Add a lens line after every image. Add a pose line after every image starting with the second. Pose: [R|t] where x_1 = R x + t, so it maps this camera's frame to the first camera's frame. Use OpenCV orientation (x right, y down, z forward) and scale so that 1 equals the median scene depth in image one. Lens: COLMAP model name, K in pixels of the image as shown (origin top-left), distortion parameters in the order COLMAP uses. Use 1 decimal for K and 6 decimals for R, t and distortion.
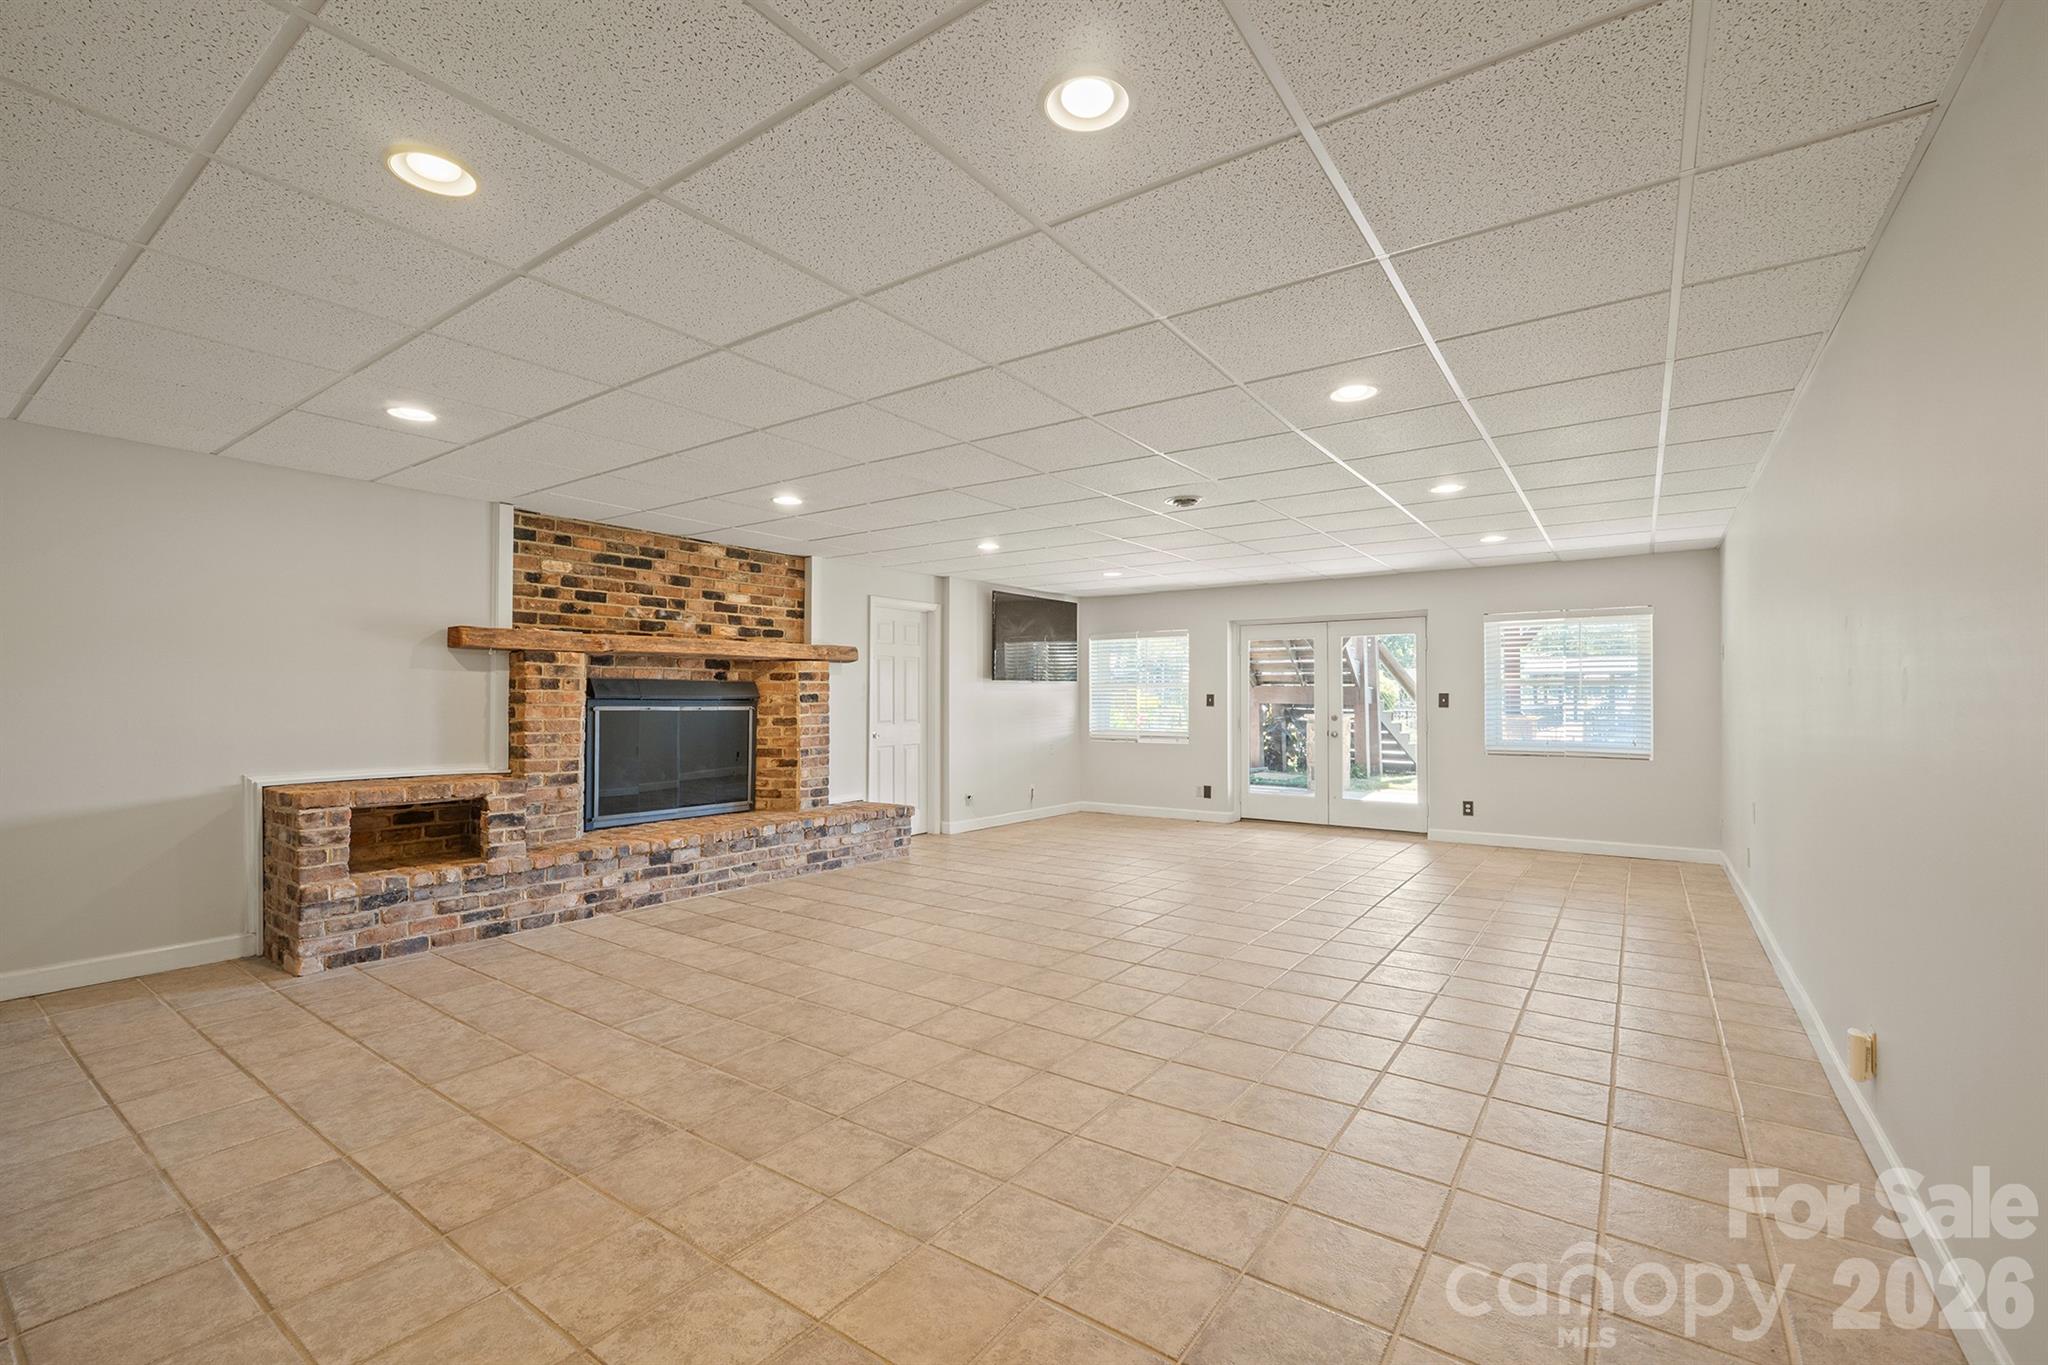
lens RADIAL K [[866.8, 0, 1023.2], [0, 866.8, 681.7], [0, 0, 1]] dist [-0.002125, -0.000194]
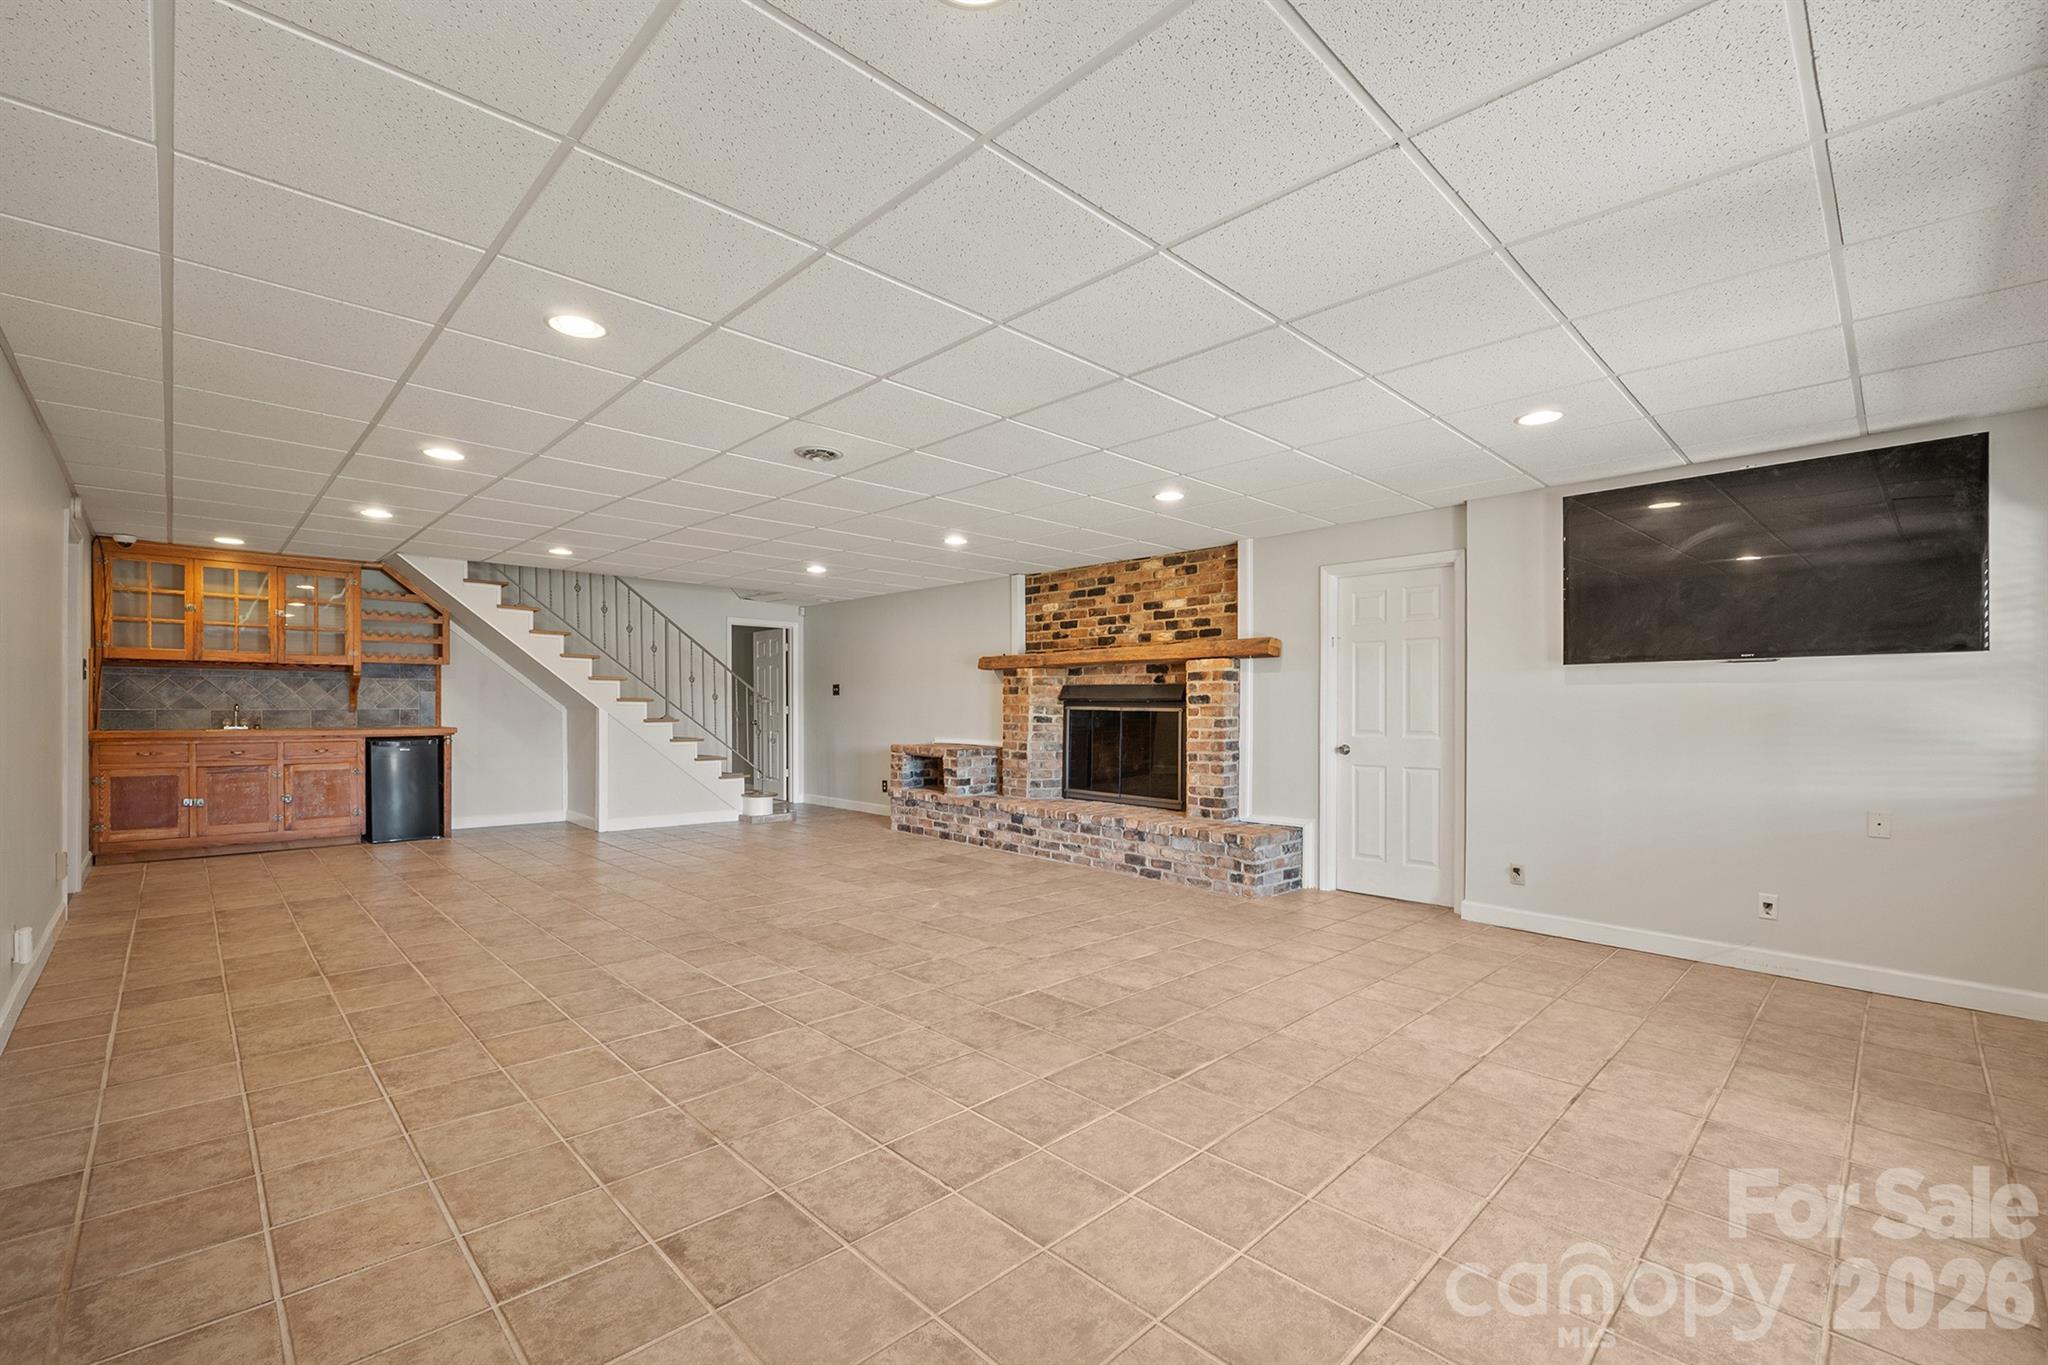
lens RADIAL K [[866.8, 0, 1020.7], [0, 866.8, 702.8], [0, 0, 1]] dist [-0.002125, -0.000194]
pose [[-0.171904, -0.002094, -0.985112, 0.779061], [0.016528, 0.999851, -0.005009, 0.026582], [0.984975, -0.017143, -0.171843, 1.071643]]
